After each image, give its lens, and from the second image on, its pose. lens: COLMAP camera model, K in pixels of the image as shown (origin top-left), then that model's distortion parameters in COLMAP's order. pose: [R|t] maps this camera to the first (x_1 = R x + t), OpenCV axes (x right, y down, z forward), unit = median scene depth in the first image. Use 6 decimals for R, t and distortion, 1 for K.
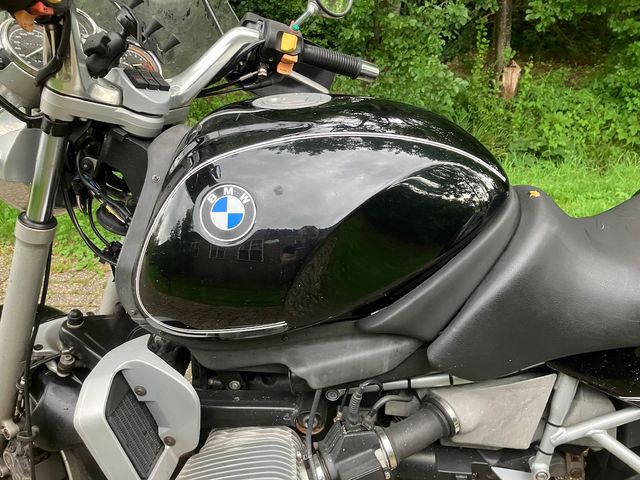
lens RADIAL K [[521.5, 0, 320.1], [0, 521.5, 236.7], [0, 0, 1]] dist [0.038141, -0.039101]
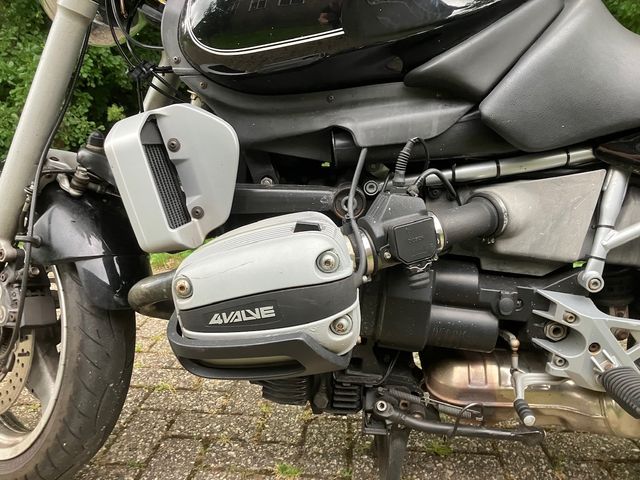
lens RADIAL K [[521.5, 0, 320.4], [0, 521.5, 241.6], [0, 0, 1]] dist [0.038141, -0.039101]
pose [[0.998329, 0.046031, 0.034920, -0.085552], [-0.038411, 0.980250, -0.193996, 0.512568], [-0.043160, 0.192331, 0.980381, 0.087875]]
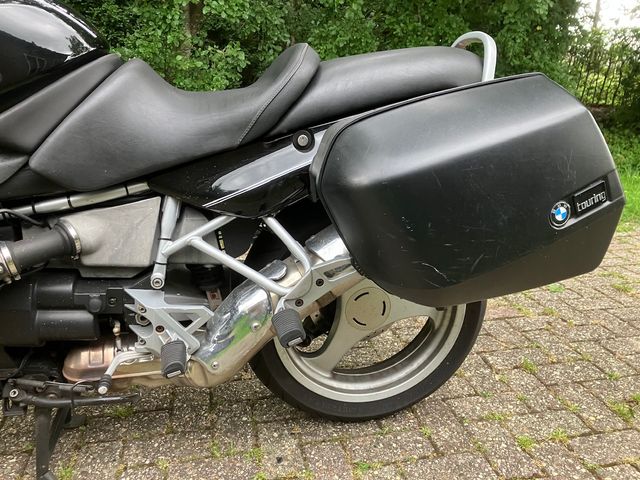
lens RADIAL K [[521.5, 0, 316.4], [0, 521.5, 241.4], [0, 0, 1]] dist [0.038141, -0.039101]
pose [[0.955013, -0.042799, 0.293458, 0.372288], [0.077936, 0.990971, -0.109103, 0.462626], [-0.286139, 0.127065, 0.949726, -0.272440]]
